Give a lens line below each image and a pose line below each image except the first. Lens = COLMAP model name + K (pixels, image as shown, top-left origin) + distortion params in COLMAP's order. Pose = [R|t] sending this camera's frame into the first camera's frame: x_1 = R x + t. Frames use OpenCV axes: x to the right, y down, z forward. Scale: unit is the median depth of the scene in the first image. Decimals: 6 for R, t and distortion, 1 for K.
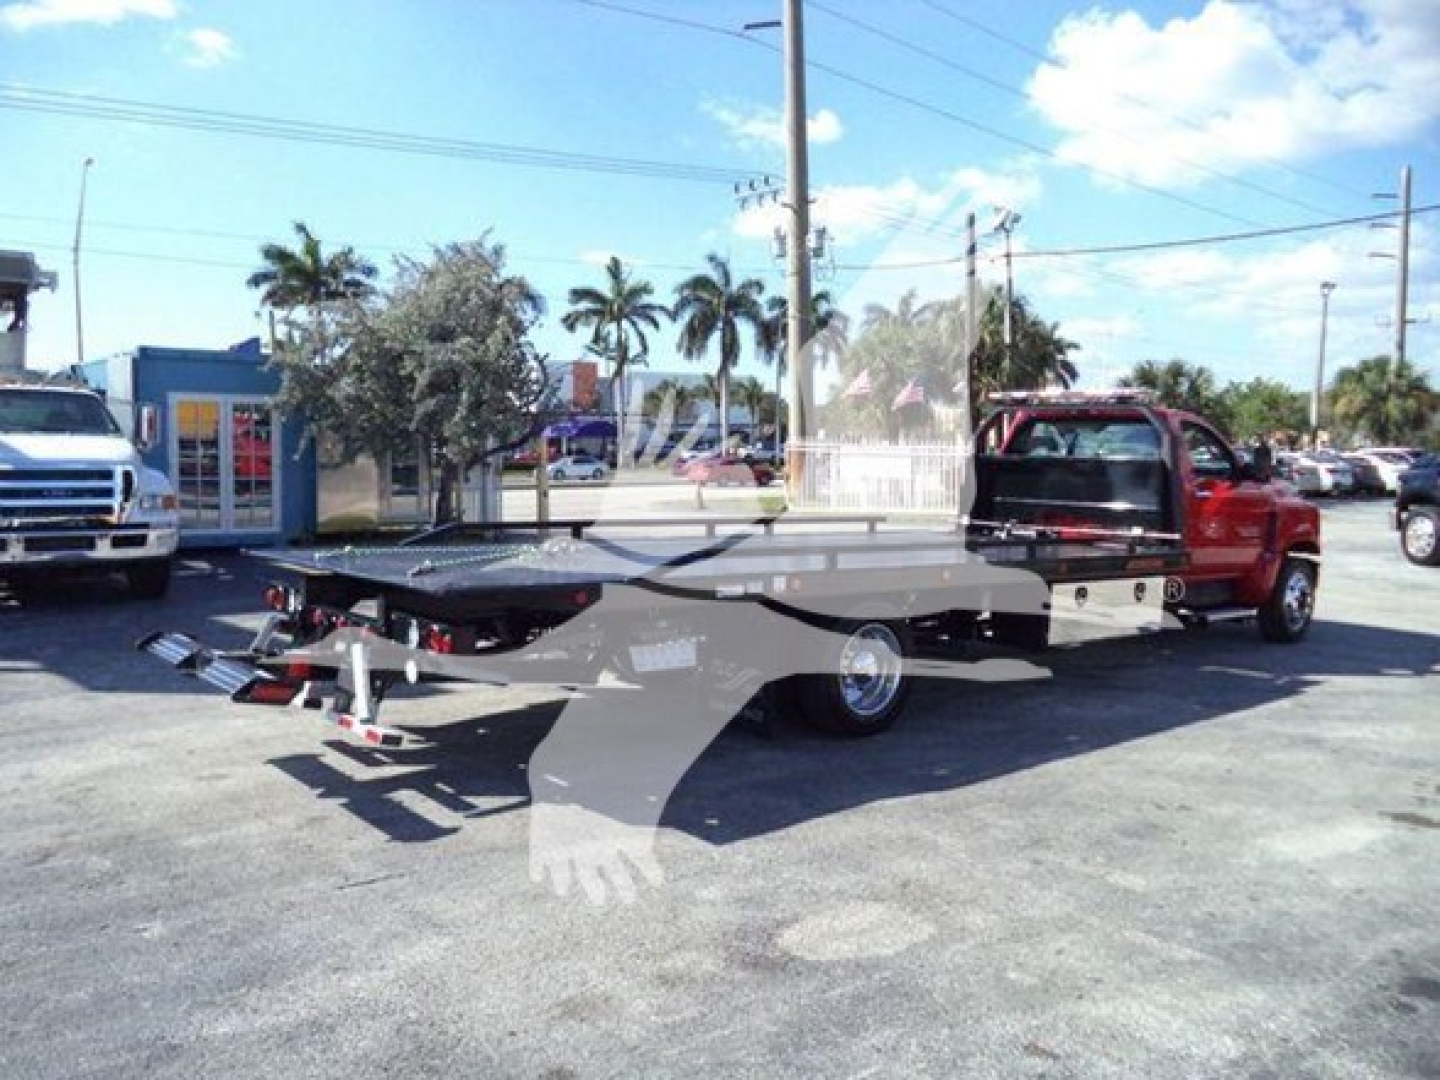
lens RADIAL K [[1152.1, 0, 721.4], [0, 1152.1, 630.2], [0, 0, 1]] dist [-0.028762, -0.005488]
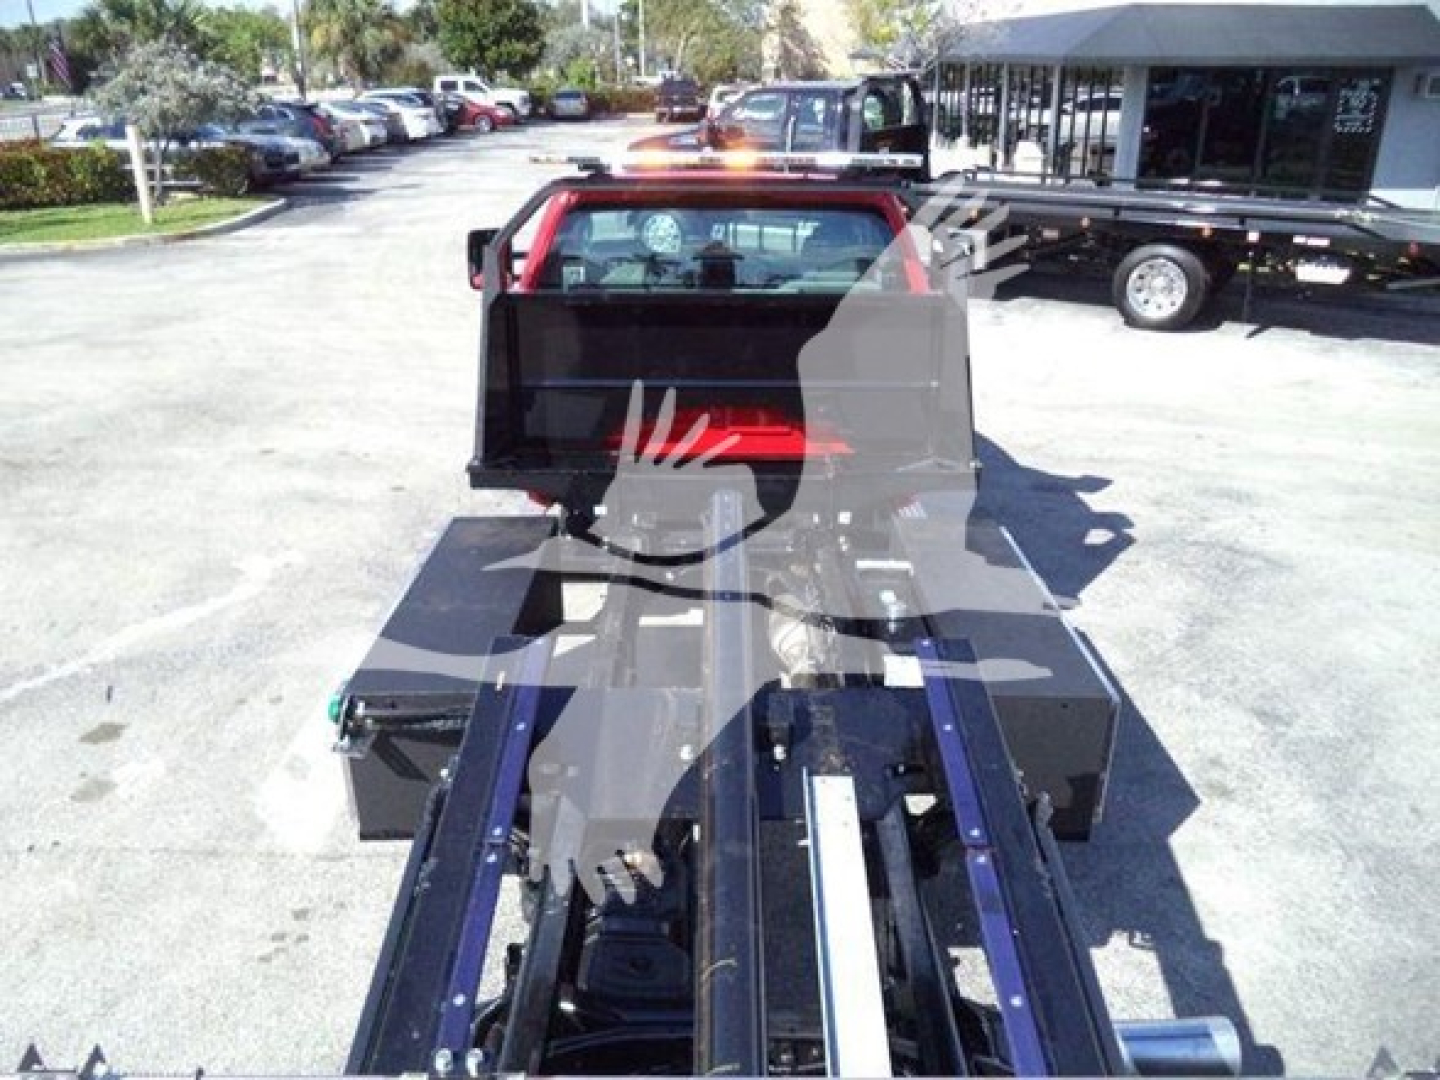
lens RADIAL K [[1174.7, 0, 727.9], [0, 1174.7, 538.5], [0, 0, 1]] dist [-0.015017, -0.004704]
pose [[0.639162, -0.299622, 0.708307, -0.050207], [0.134456, 0.950339, 0.280675, -0.113959], [-0.757228, -0.084161, 0.647706, 0.395417]]
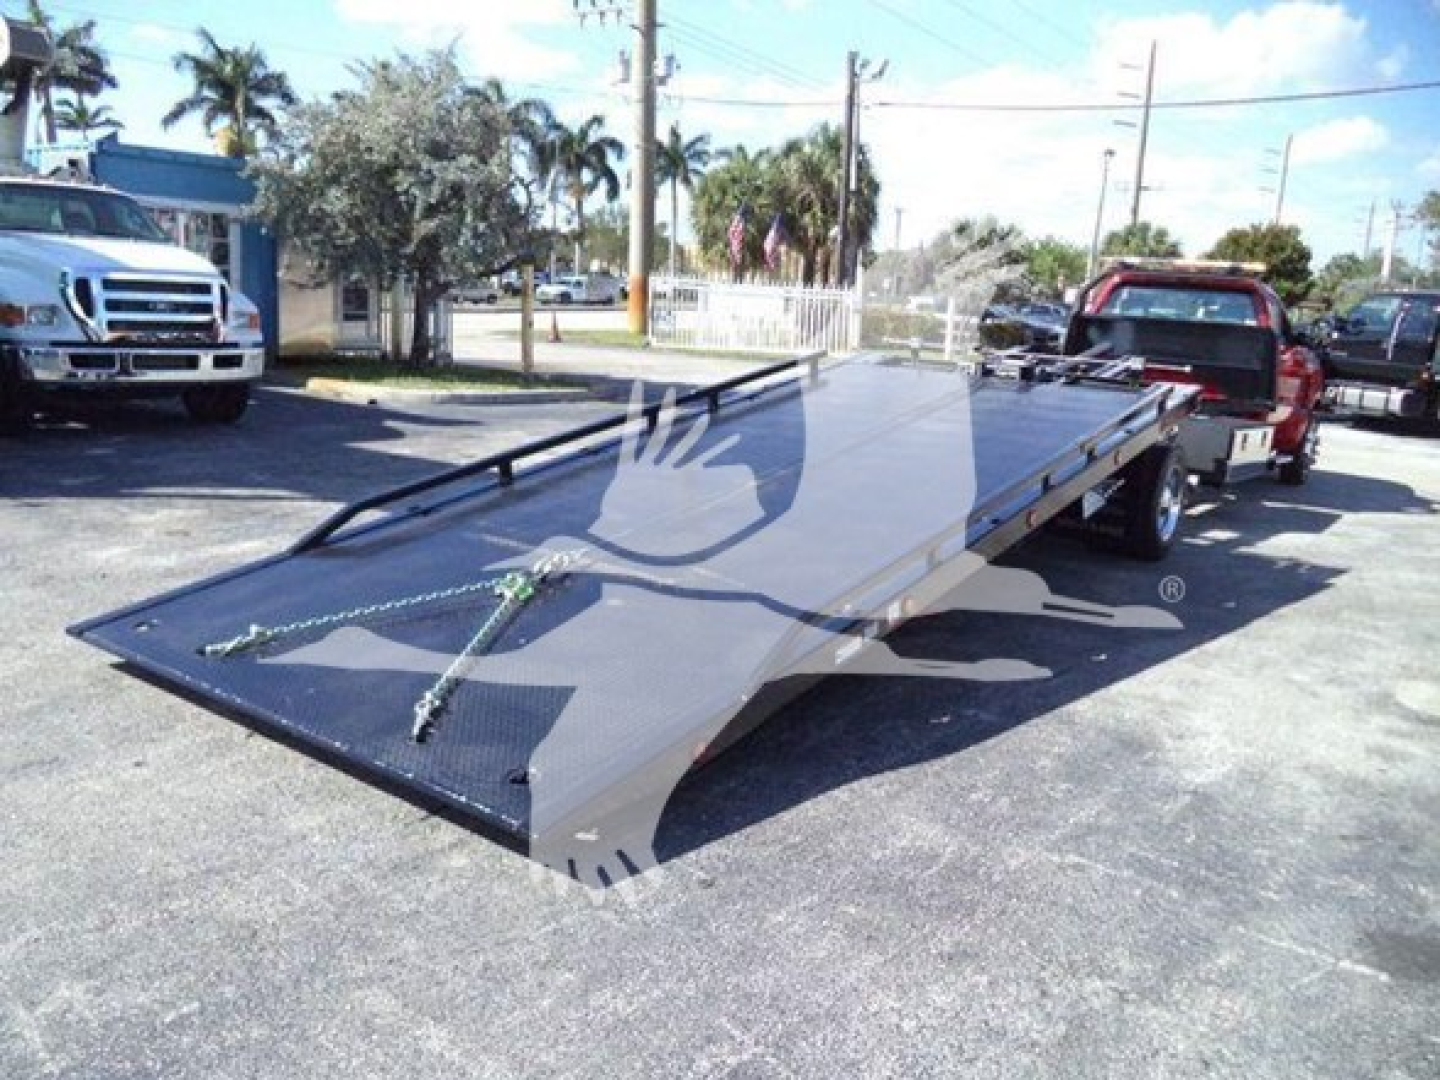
lens RADIAL K [[1167.7, 0, 699.7], [0, 1167.7, 584.5], [0, 0, 1]] dist [-0.026366, -0.014340]
pose [[0.974130, -0.006838, 0.225886, -0.250770], [-0.015729, 0.995067, 0.097953, 0.003323], [-0.225441, -0.098972, 0.969217, -0.020818]]
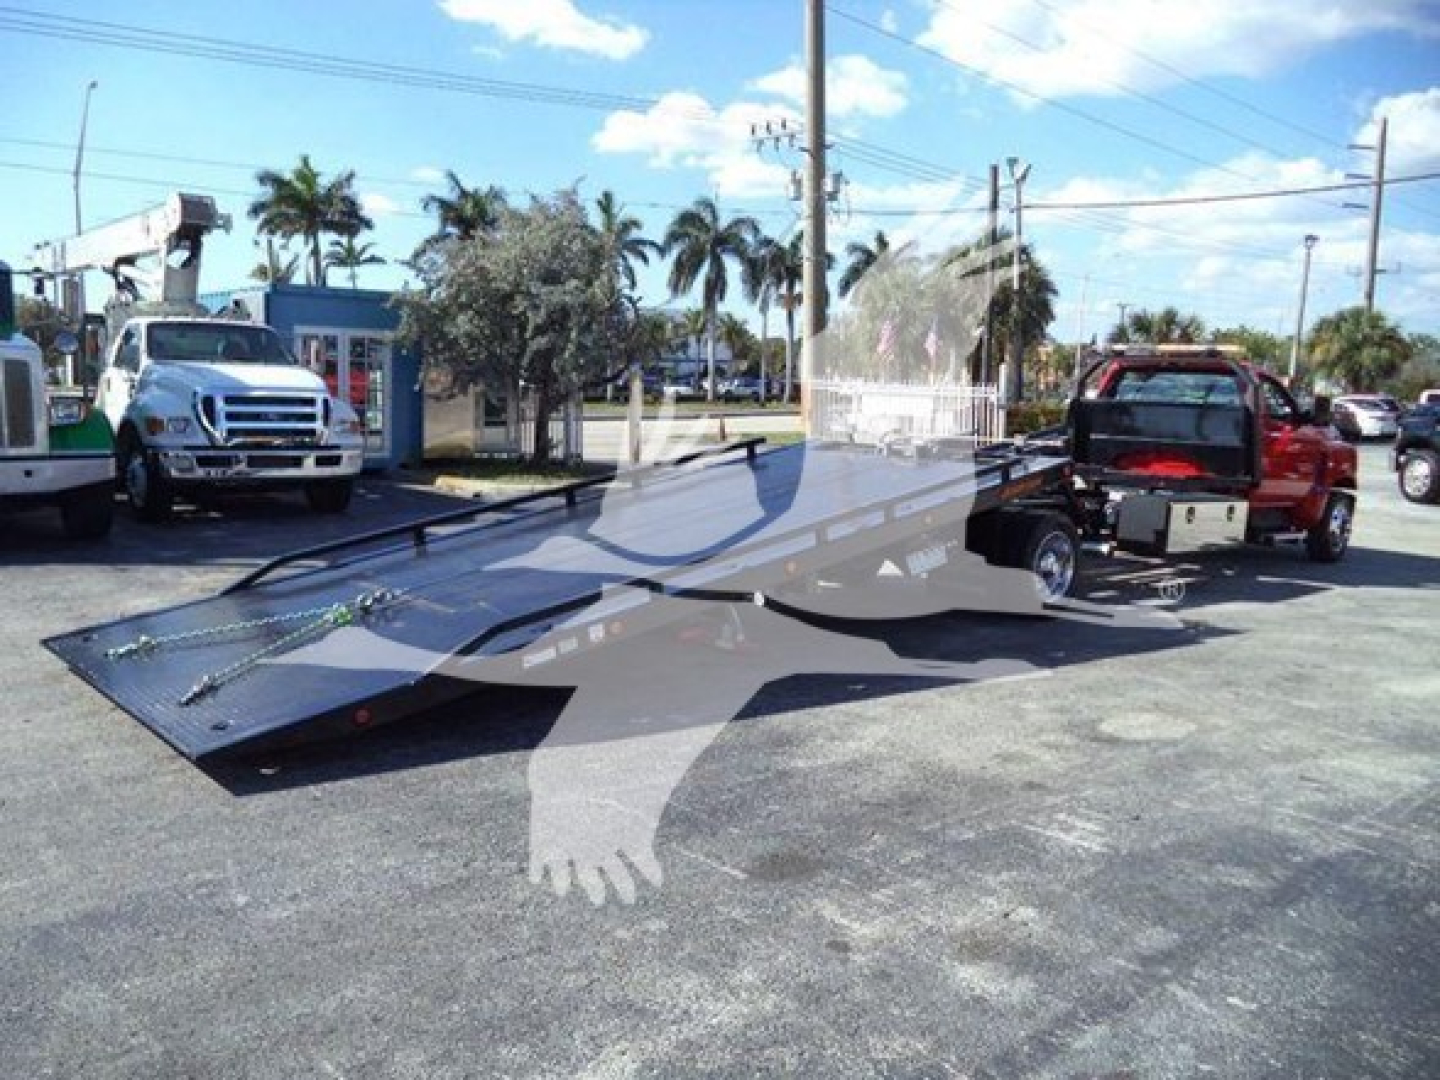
lens RADIAL K [[1154.4, 0, 712.3], [0, 1154.4, 620.6], [0, 0, 1]] dist [-0.033127, 0.011490]
pose [[0.999420, 0.010970, 0.032233, -0.120835], [-0.012451, 0.998858, 0.046118, 0.016180], [-0.031691, -0.046492, 0.998416, -0.111324]]
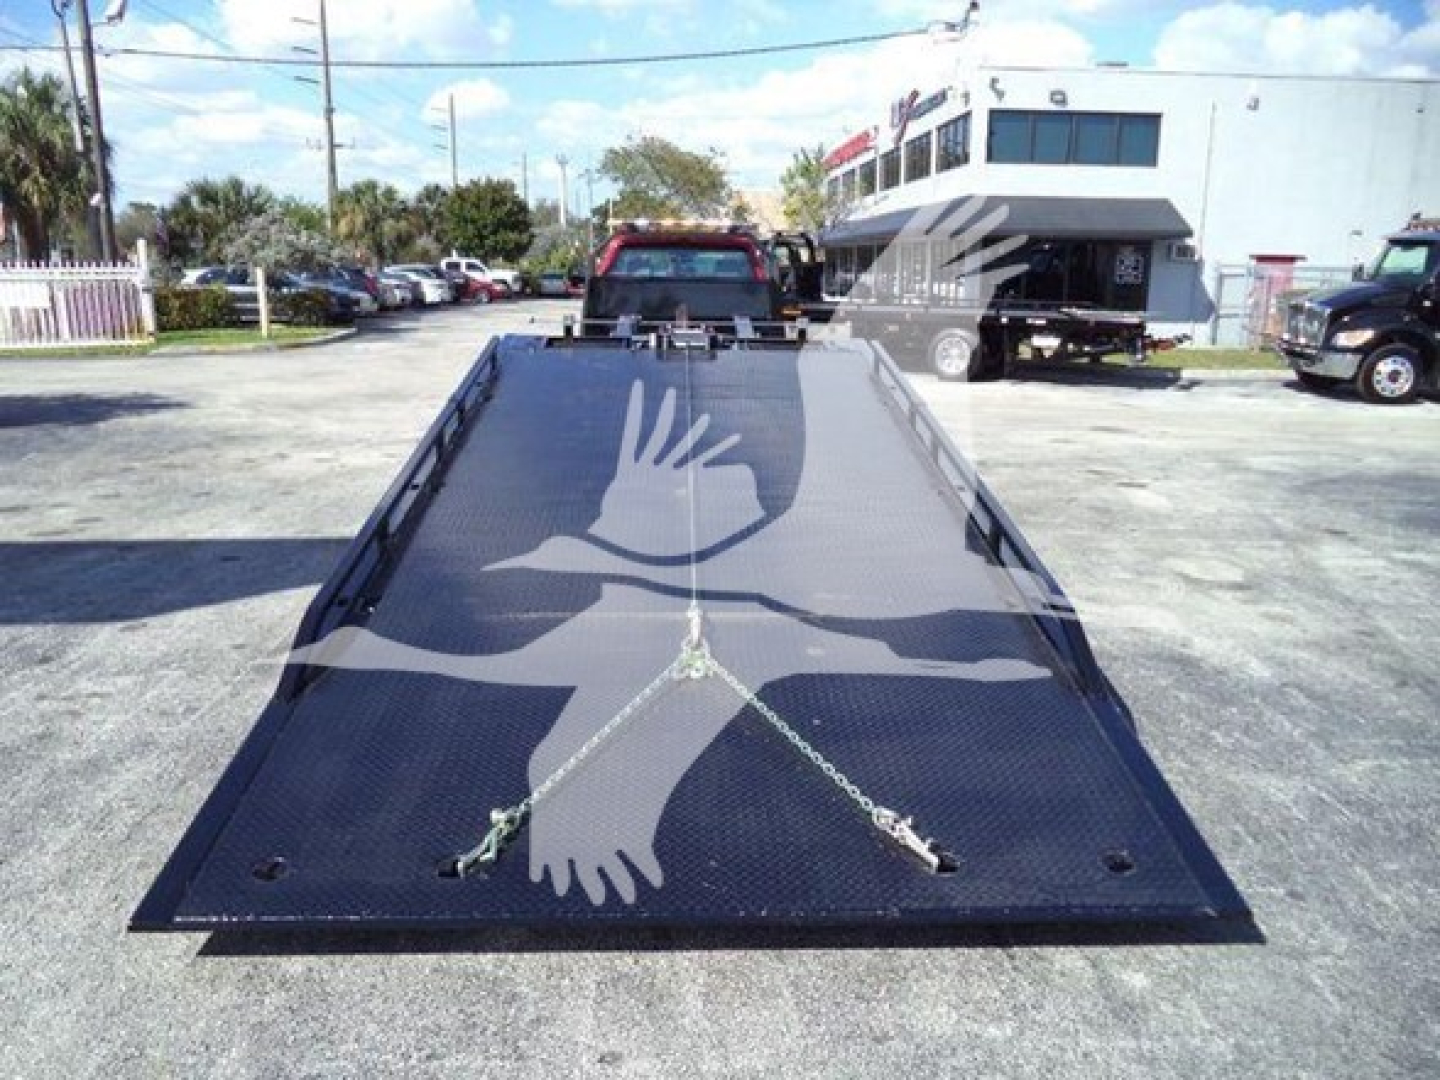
lens RADIAL K [[1189.1, 0, 703.6], [0, 1189.1, 544.1], [0, 0, 1]] dist [-0.012652, -0.015606]
pose [[0.630340, -0.178271, 0.755574, -0.400776], [0.123193, 0.983914, 0.129372, -0.020569], [-0.766482, 0.011533, 0.642162, 0.112156]]
